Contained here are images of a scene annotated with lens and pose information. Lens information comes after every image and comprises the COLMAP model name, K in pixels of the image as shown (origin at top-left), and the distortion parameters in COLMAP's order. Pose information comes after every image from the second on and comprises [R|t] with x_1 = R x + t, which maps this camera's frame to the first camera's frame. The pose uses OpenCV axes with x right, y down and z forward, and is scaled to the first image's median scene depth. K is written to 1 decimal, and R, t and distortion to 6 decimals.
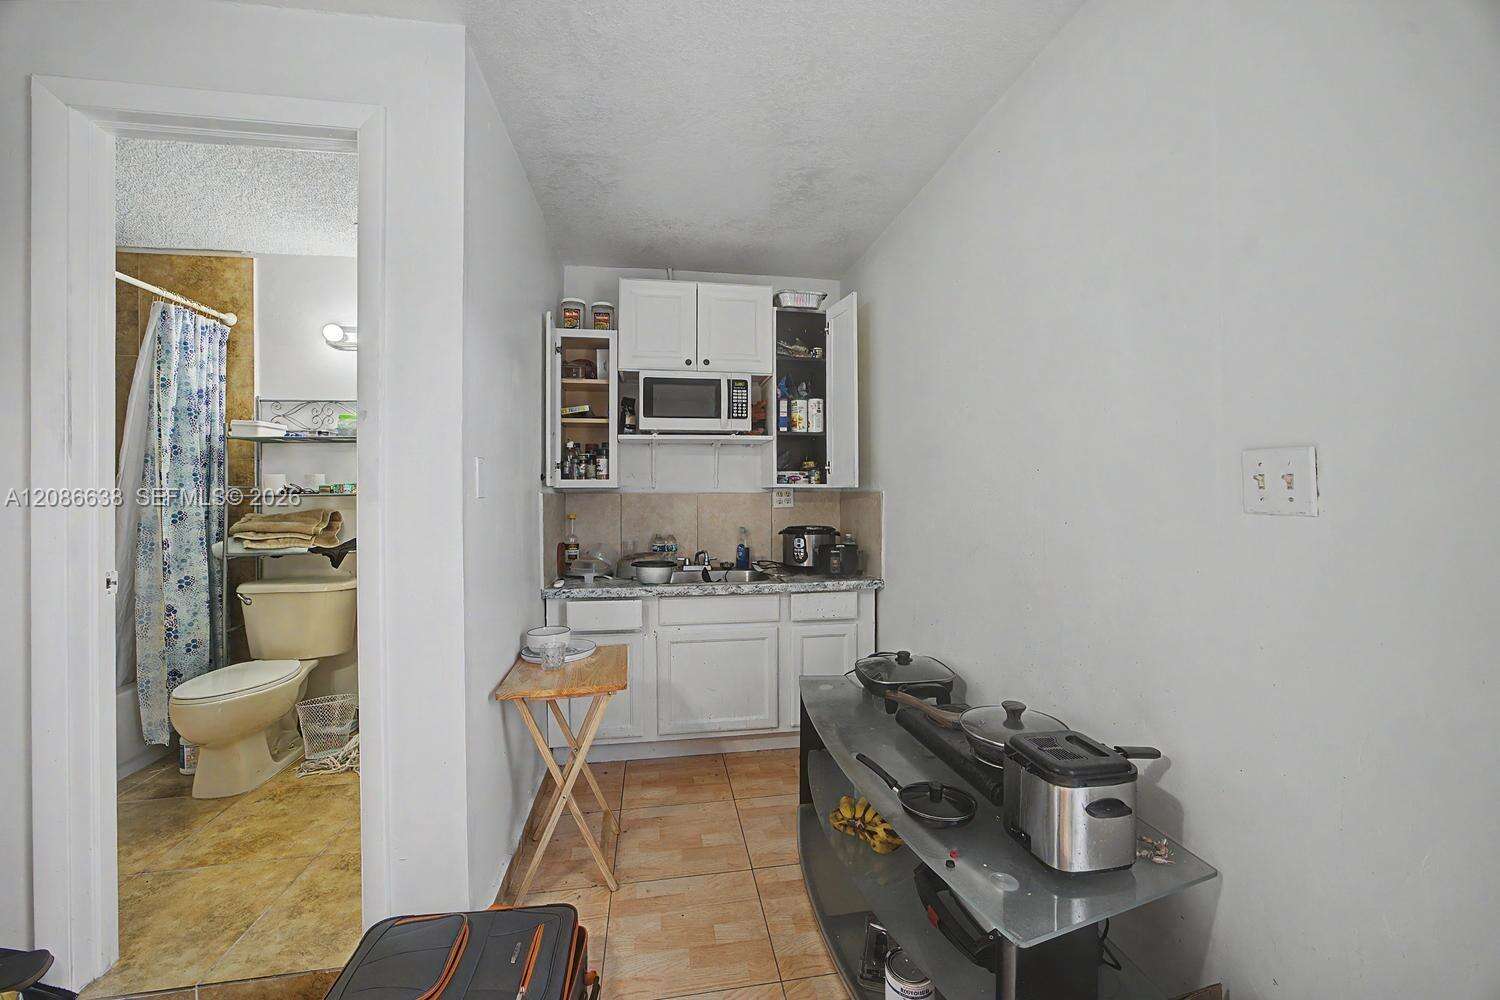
lens RADIAL K [[581.6, 0, 713.9], [0, 581.6, 491.9], [0, 0, 1]] dist [0.021047, 0.000403]
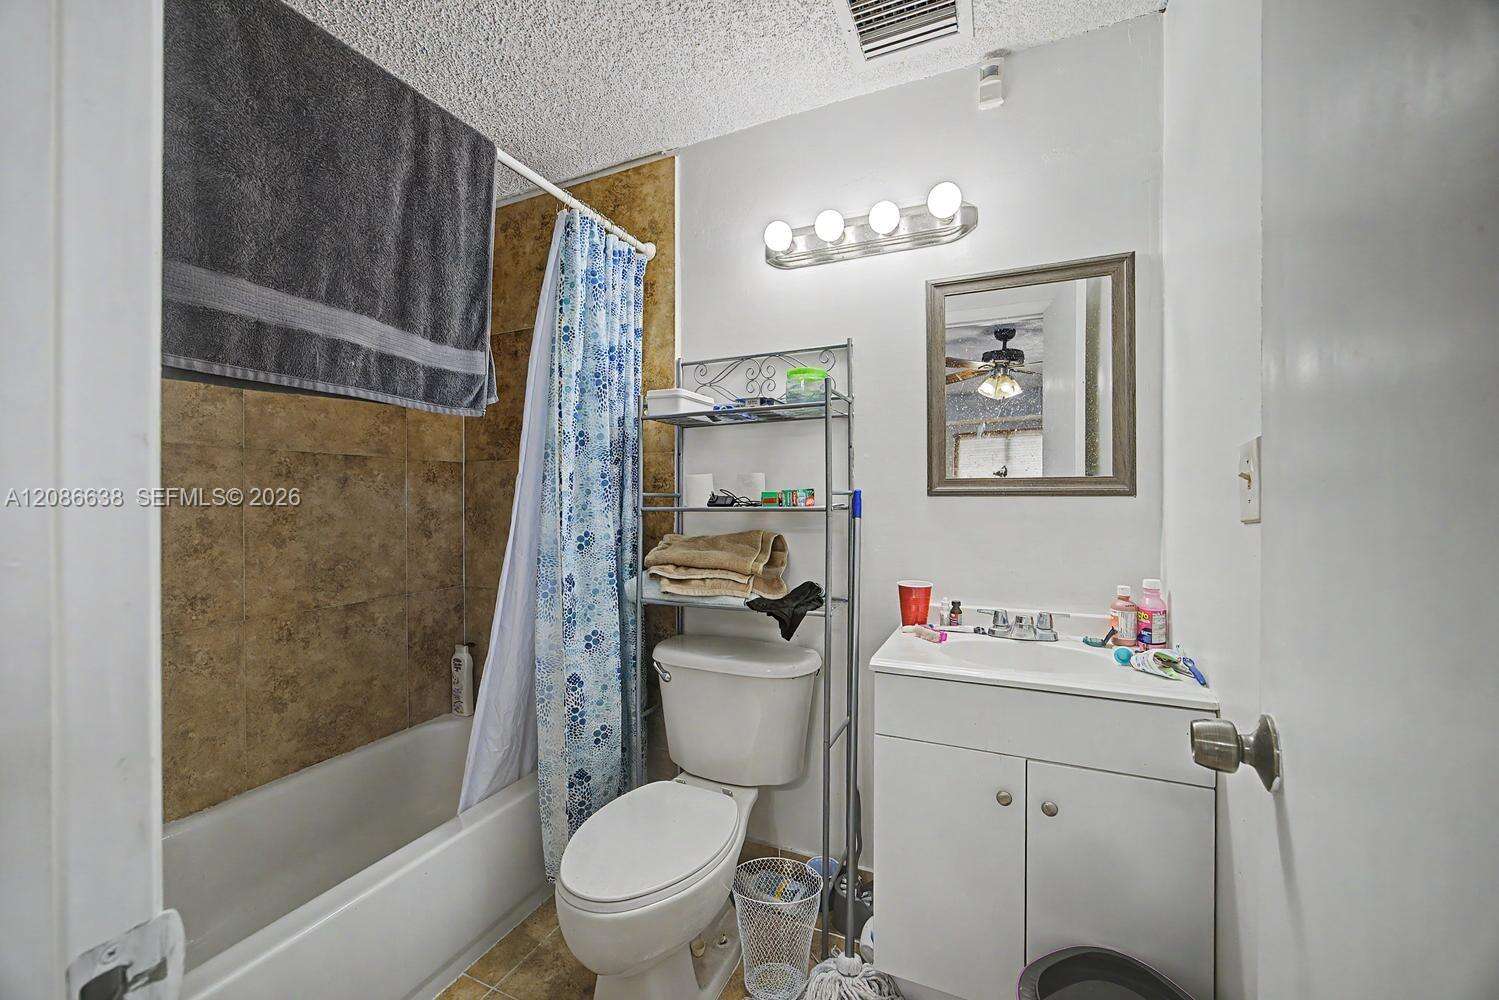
lens RADIAL K [[581.2, 0, 749.2], [0, 581.2, 495.3], [0, 0, 1]] dist [0.021047, 0.000403]
pose [[0.861968, 0.002078, -0.506958, -0.399931], [-0.002768, 0.999996, -0.000609, -0.007441], [0.506955, 0.001928, 0.861971, 0.509750]]
